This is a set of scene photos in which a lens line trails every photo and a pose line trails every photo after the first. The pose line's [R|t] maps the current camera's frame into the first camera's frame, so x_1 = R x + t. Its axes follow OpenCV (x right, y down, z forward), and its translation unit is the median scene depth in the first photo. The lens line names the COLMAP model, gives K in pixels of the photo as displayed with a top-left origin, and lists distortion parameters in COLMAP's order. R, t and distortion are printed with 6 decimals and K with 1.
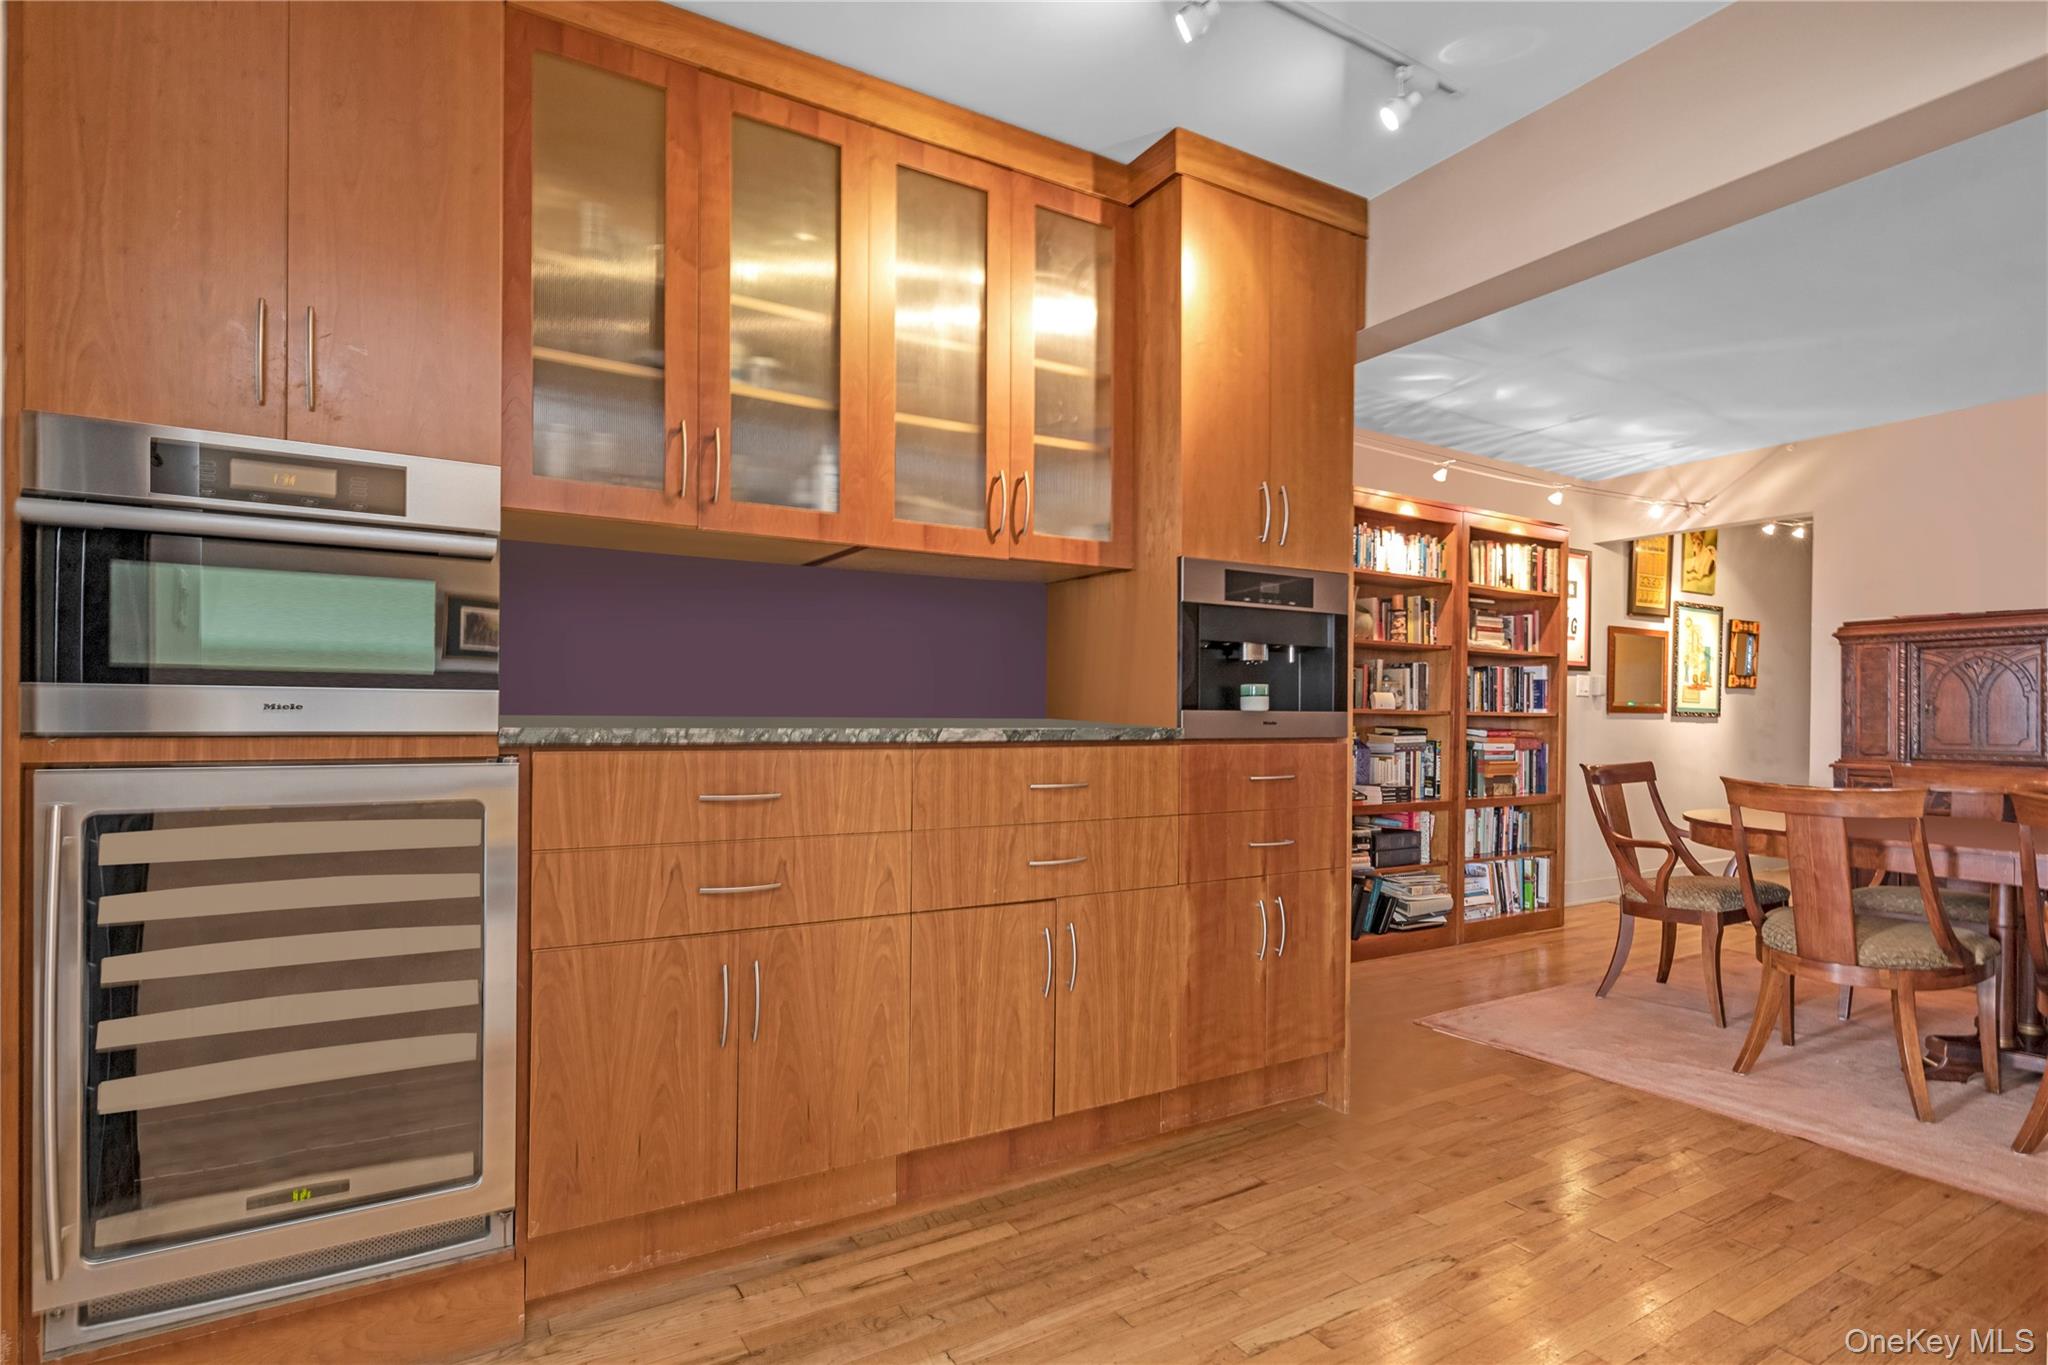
lens RADIAL K [[997.5, 0, 1025.0], [0, 997.5, 723.0], [0, 0, 1]] dist [-0.000758, 0.000151]
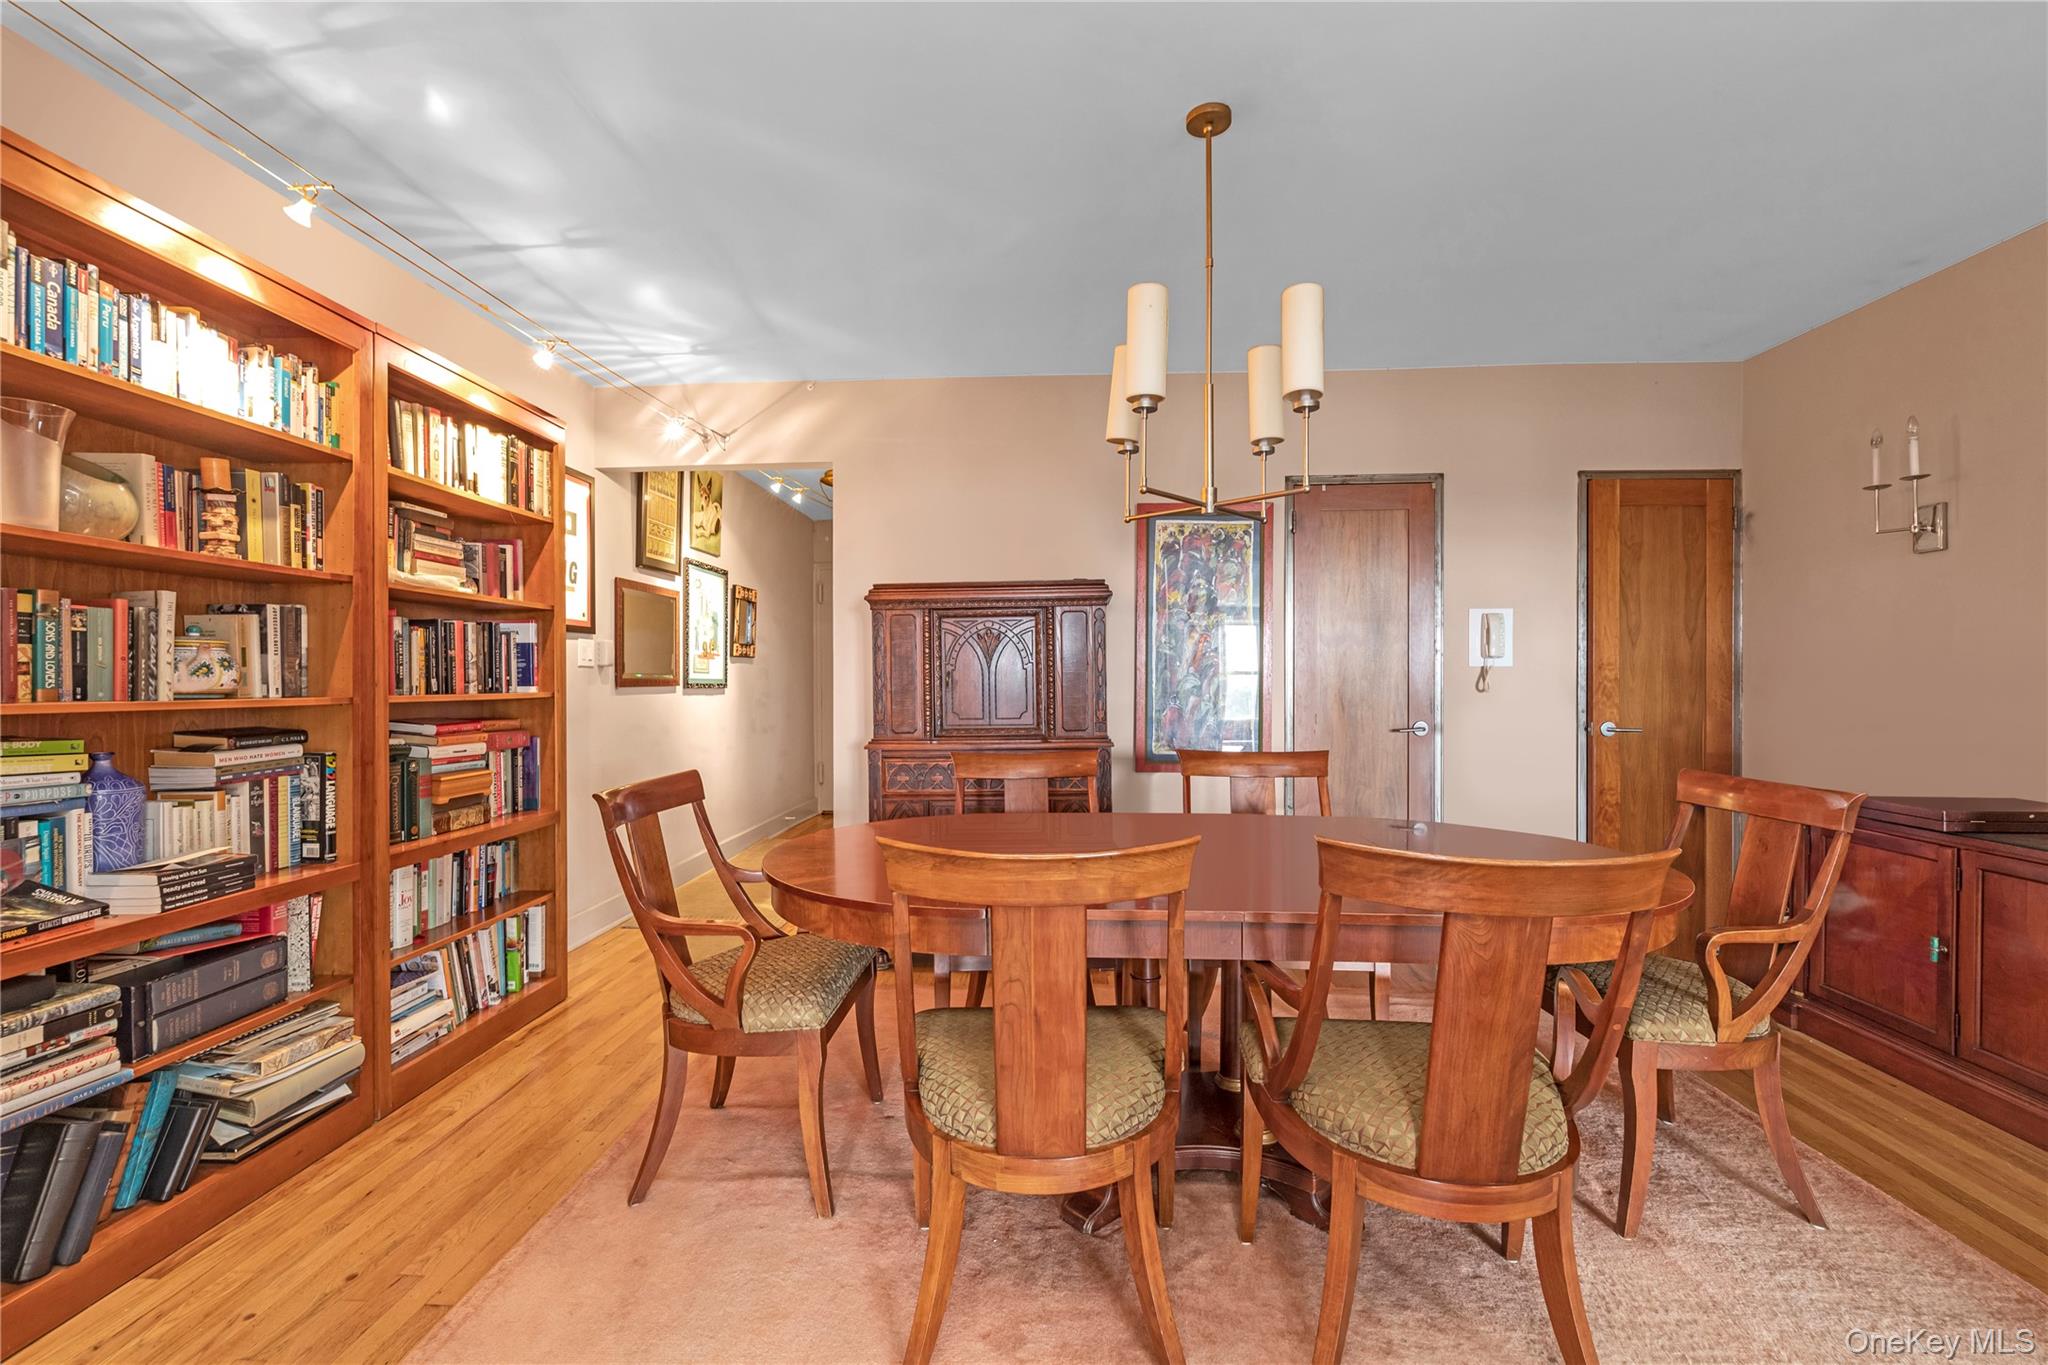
lens RADIAL K [[903.9, 0, 1031.6], [0, 903.9, 674.0], [0, 0, 1]] dist [-0.001327, -0.000045]
pose [[0.561291, -0.008630, 0.827574, 0.214139], [0.020041, 0.999794, -0.003166, -0.014617], [-0.827376, 0.018363, 0.561348, 0.396180]]
